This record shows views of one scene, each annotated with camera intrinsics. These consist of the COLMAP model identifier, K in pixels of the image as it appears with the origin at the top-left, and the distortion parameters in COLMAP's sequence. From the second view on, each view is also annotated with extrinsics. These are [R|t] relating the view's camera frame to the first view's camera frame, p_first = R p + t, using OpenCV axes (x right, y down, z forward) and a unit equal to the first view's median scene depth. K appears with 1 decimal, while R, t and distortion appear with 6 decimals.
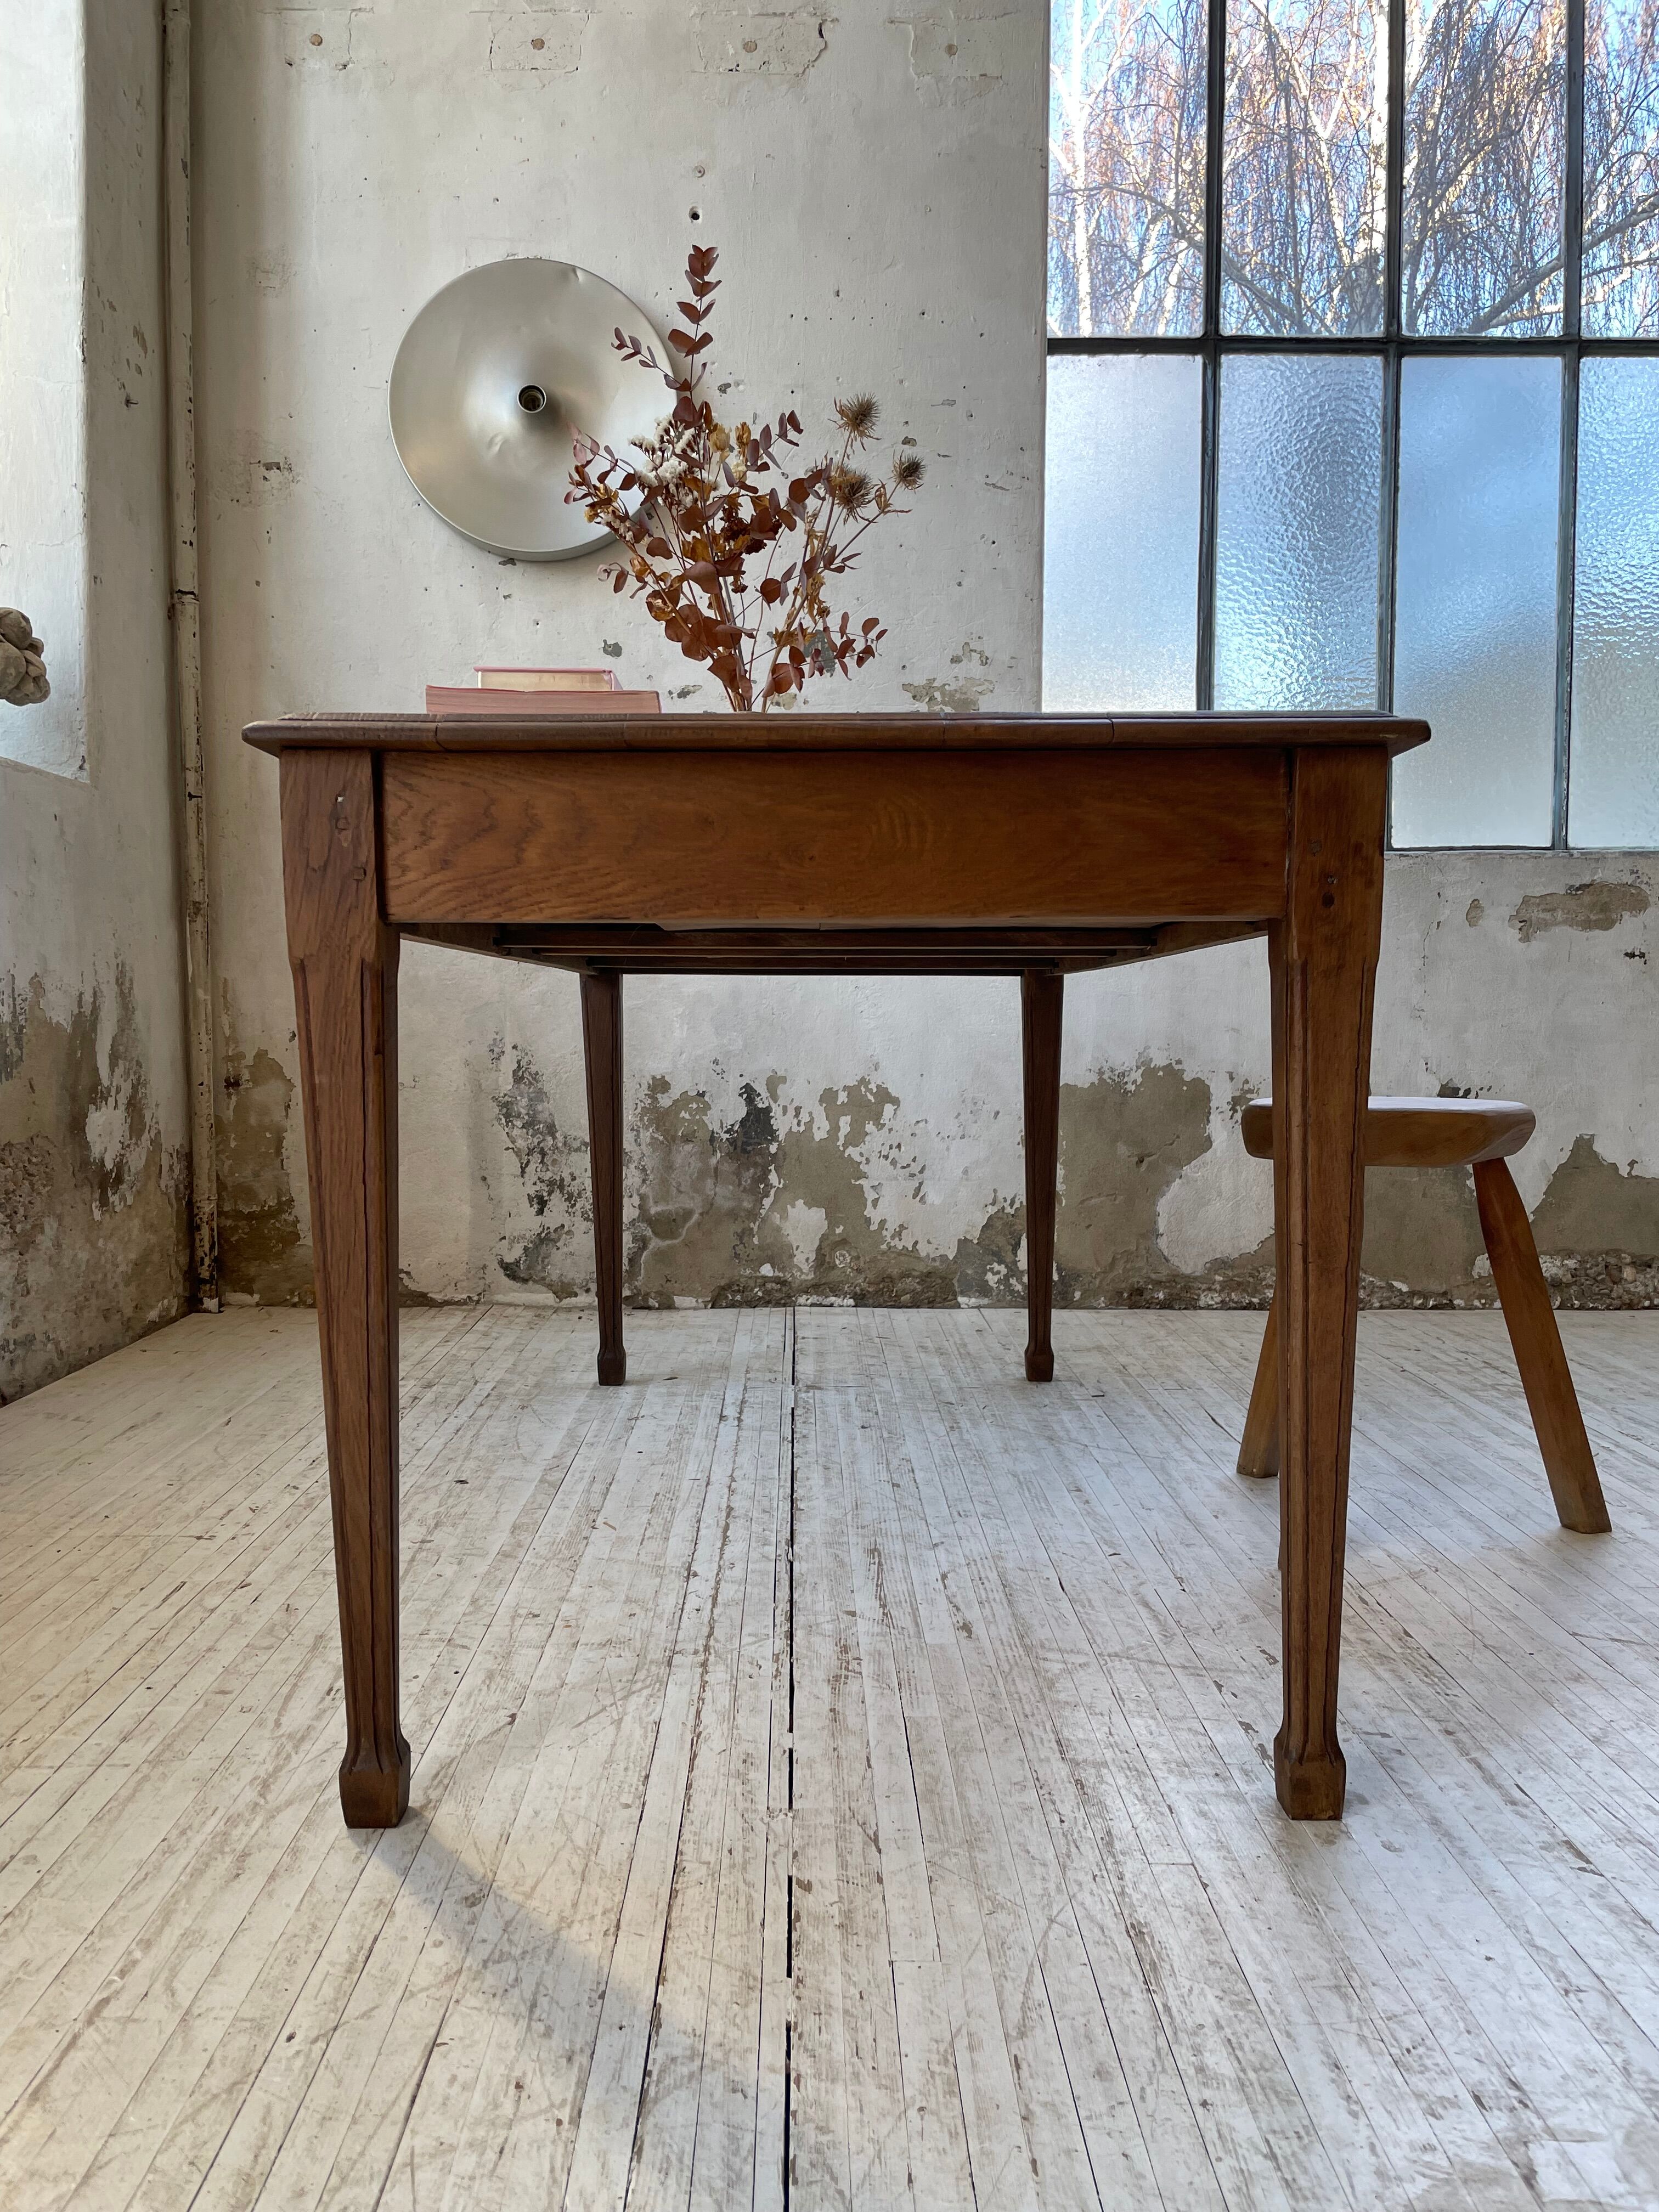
lens RADIAL K [[1676.3, 0, 836.0], [0, 1676.3, 1101.7], [0, 0, 1]] dist [0.097176, -0.132137]
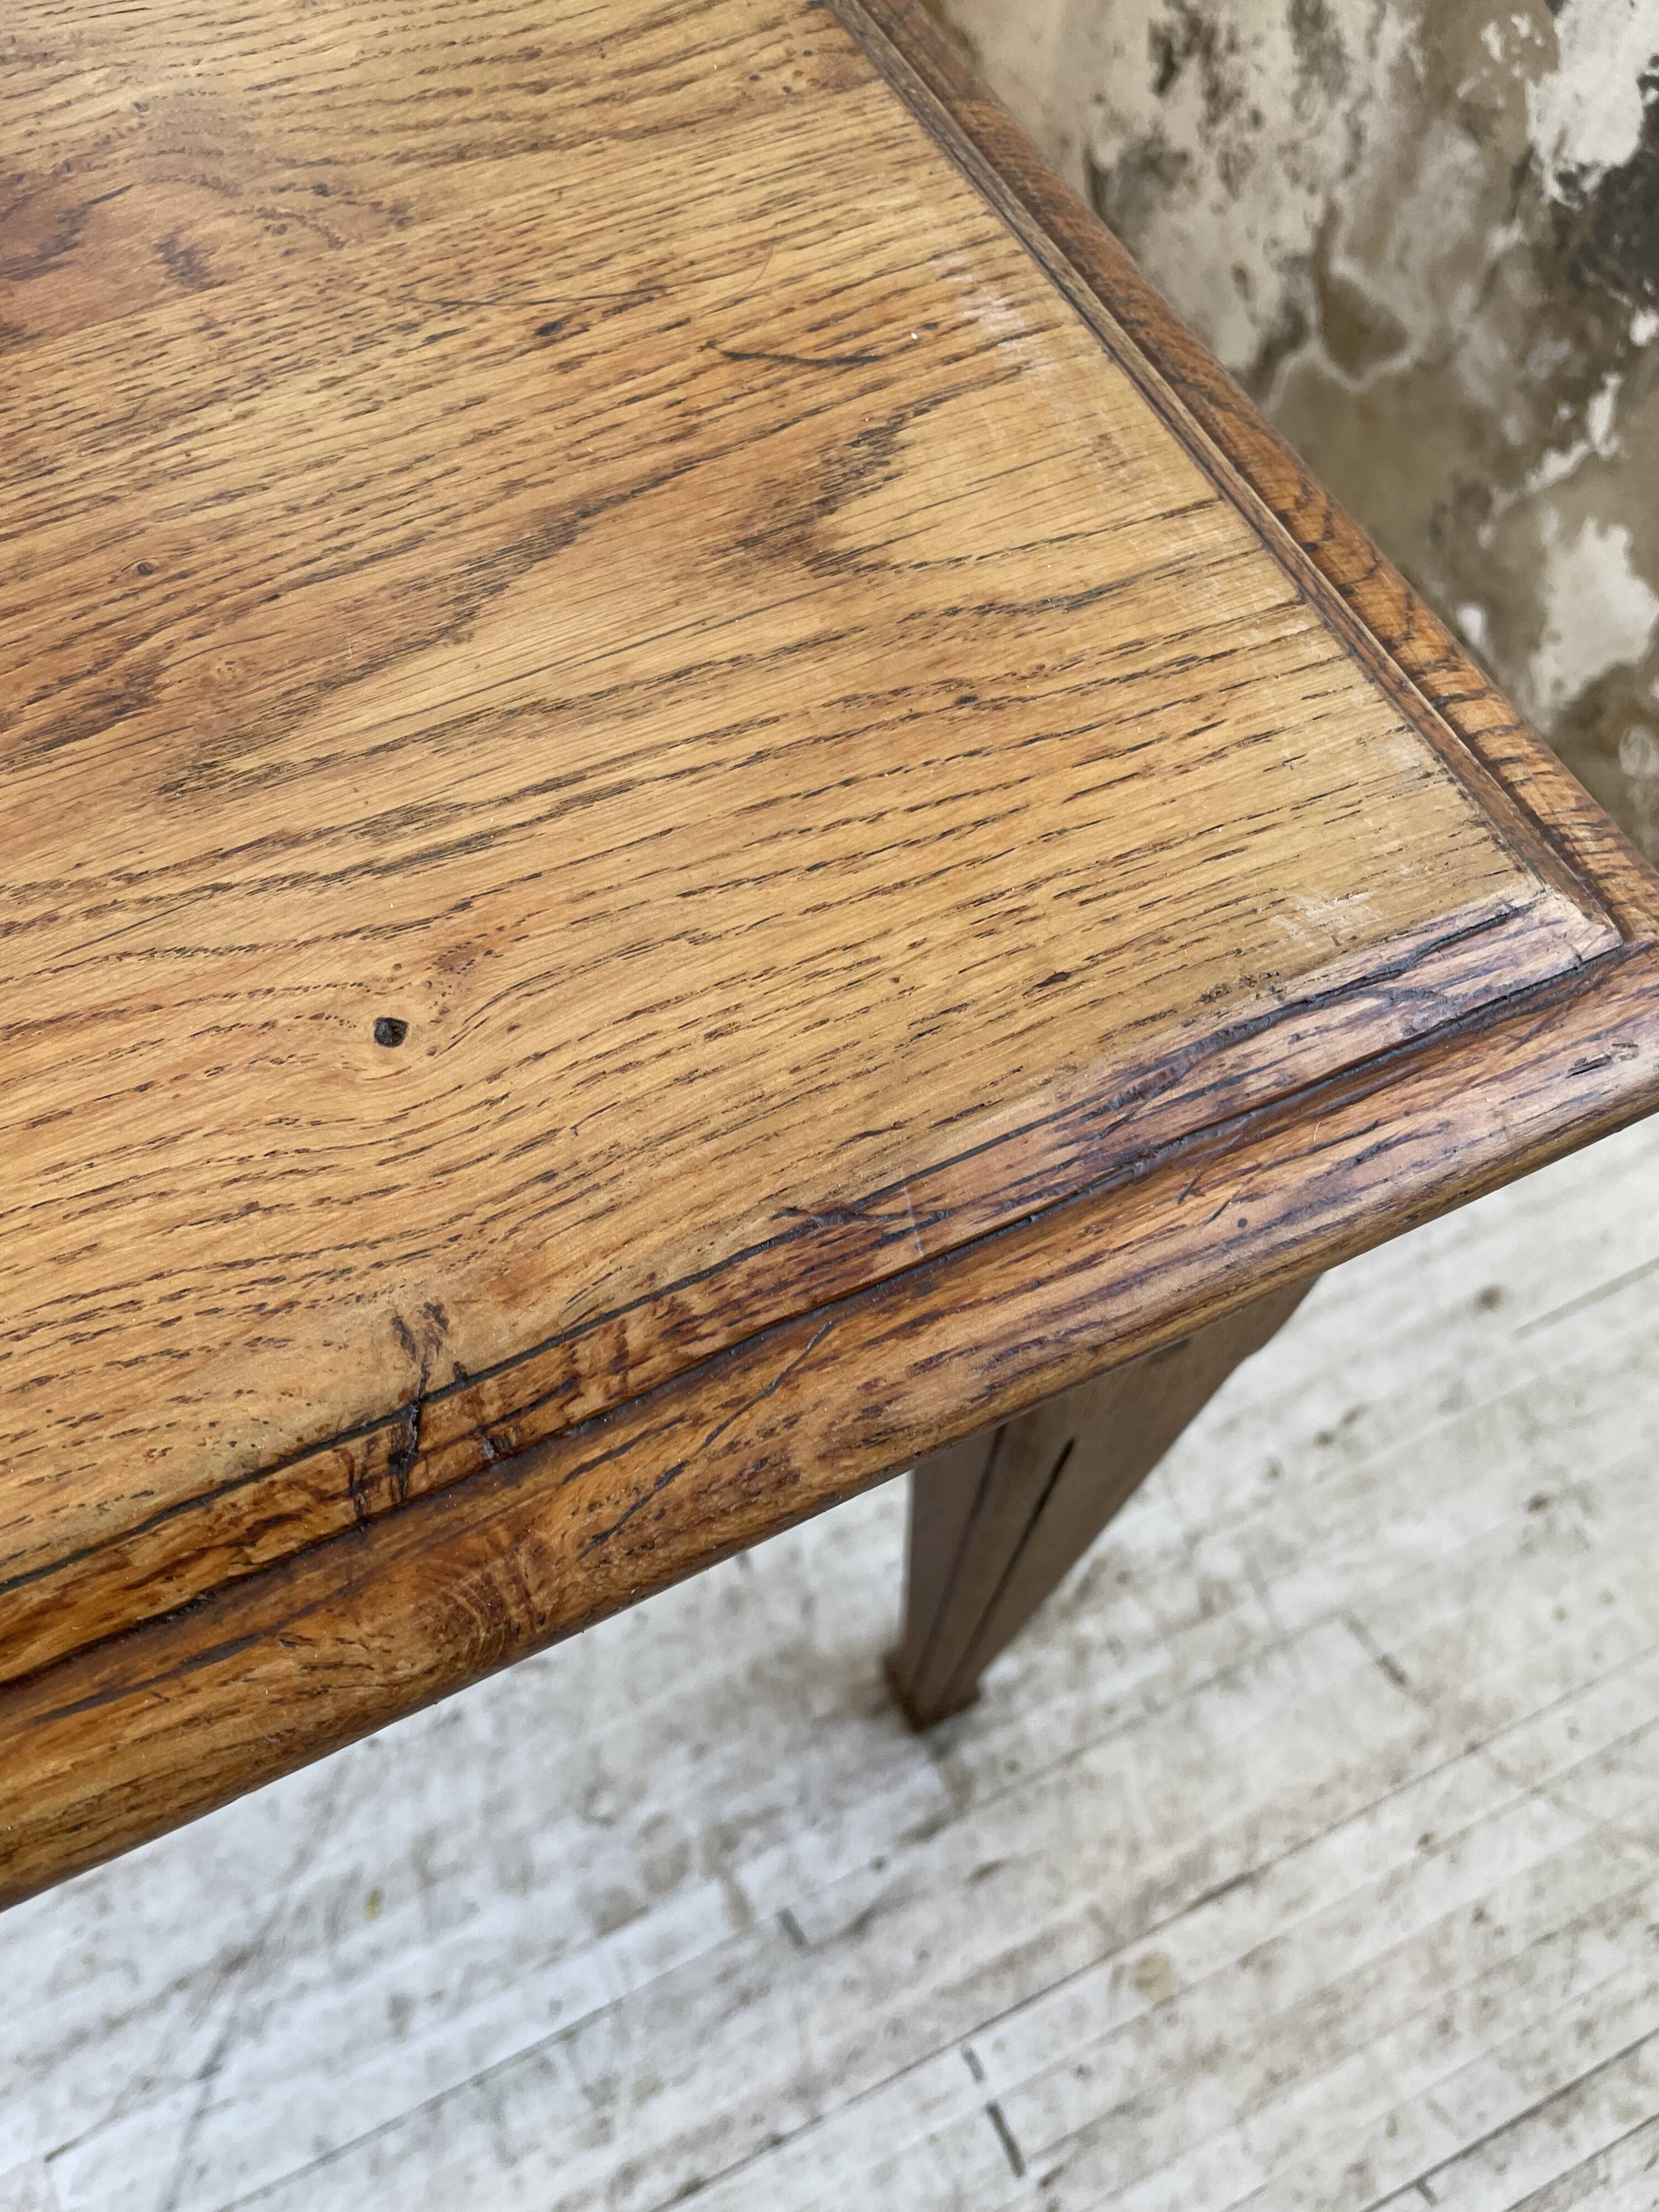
lens RADIAL K [[1719.8, 0, 814.6], [0, 1719.8, 1122.0], [0, 0, 1]] dist [0.065437, -0.117994]
pose [[0.419461, 0.811626, -0.406590, 0.134870], [-0.040719, 0.464270, 0.884757, -0.167321], [0.906860, -0.354565, 0.227792, 0.791755]]
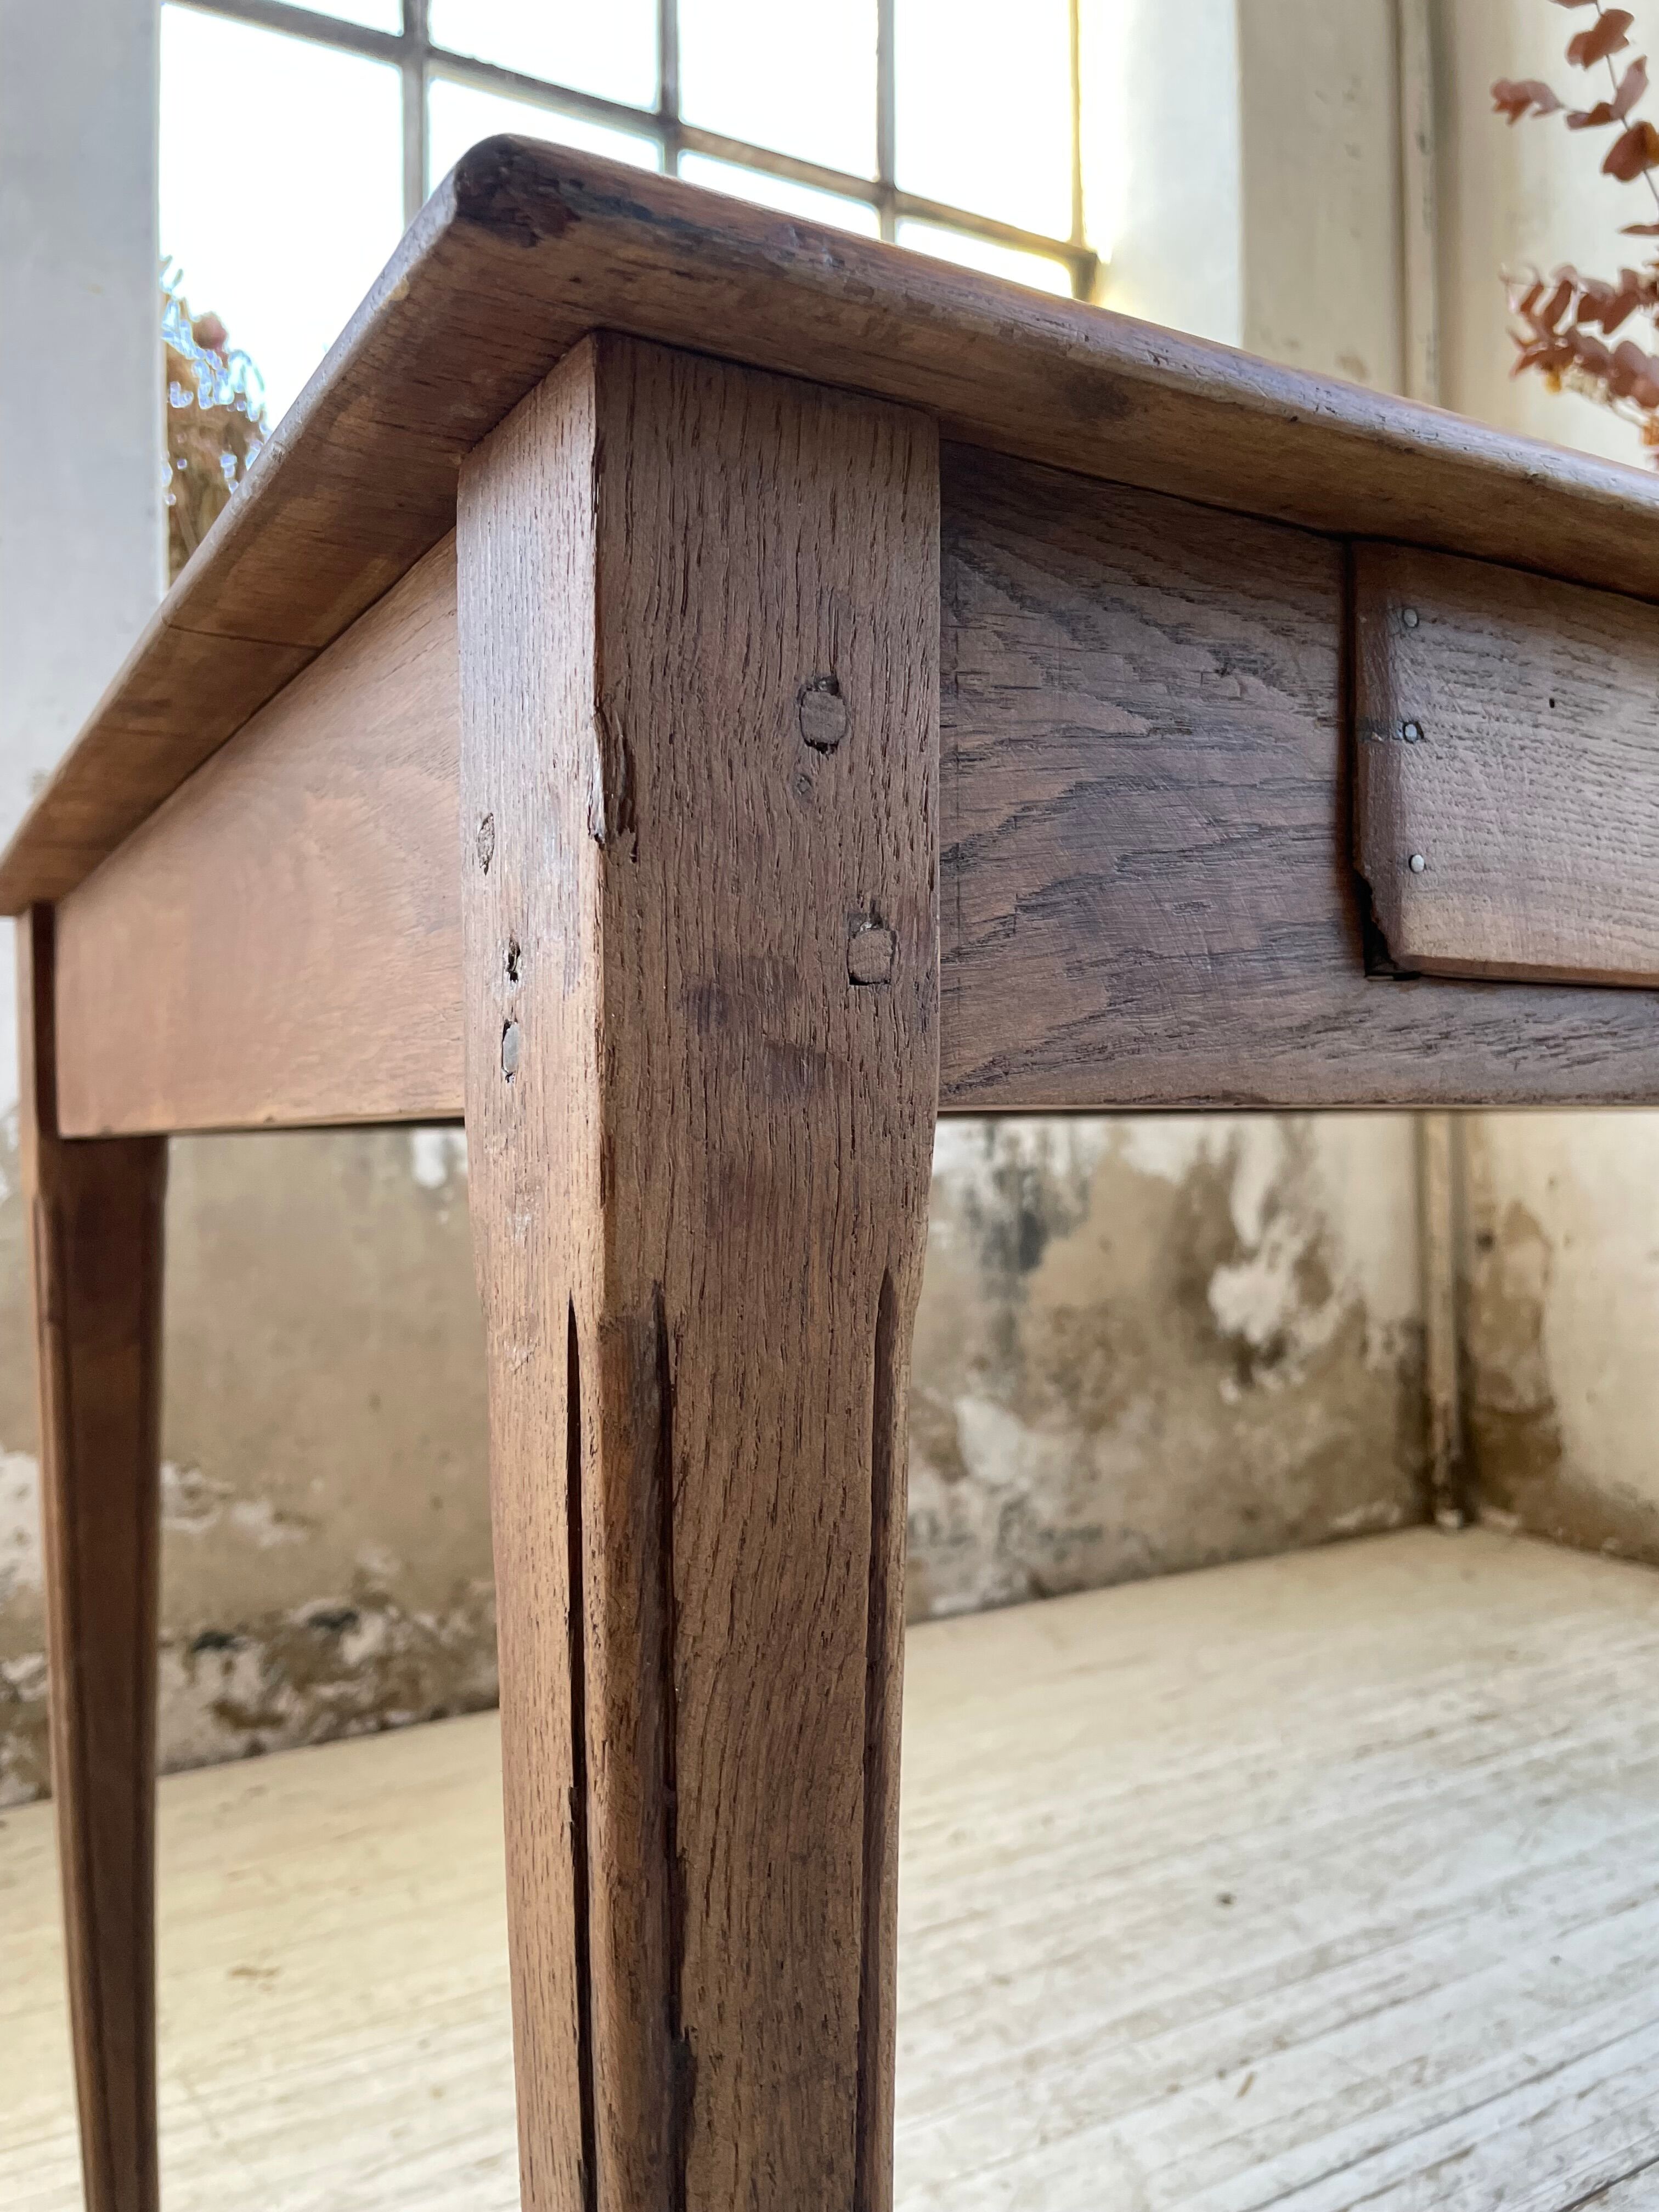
lens RADIAL K [[1703.4, 0, 809.6], [0, 1703.4, 1110.7], [0, 0, 1]] dist [0.083125, -0.127627]
pose [[0.491523, -0.014667, -0.870741, 0.192504], [-0.027607, 0.999093, -0.032413, -0.038185], [0.870427, 0.039971, 0.490672, 0.339137]]
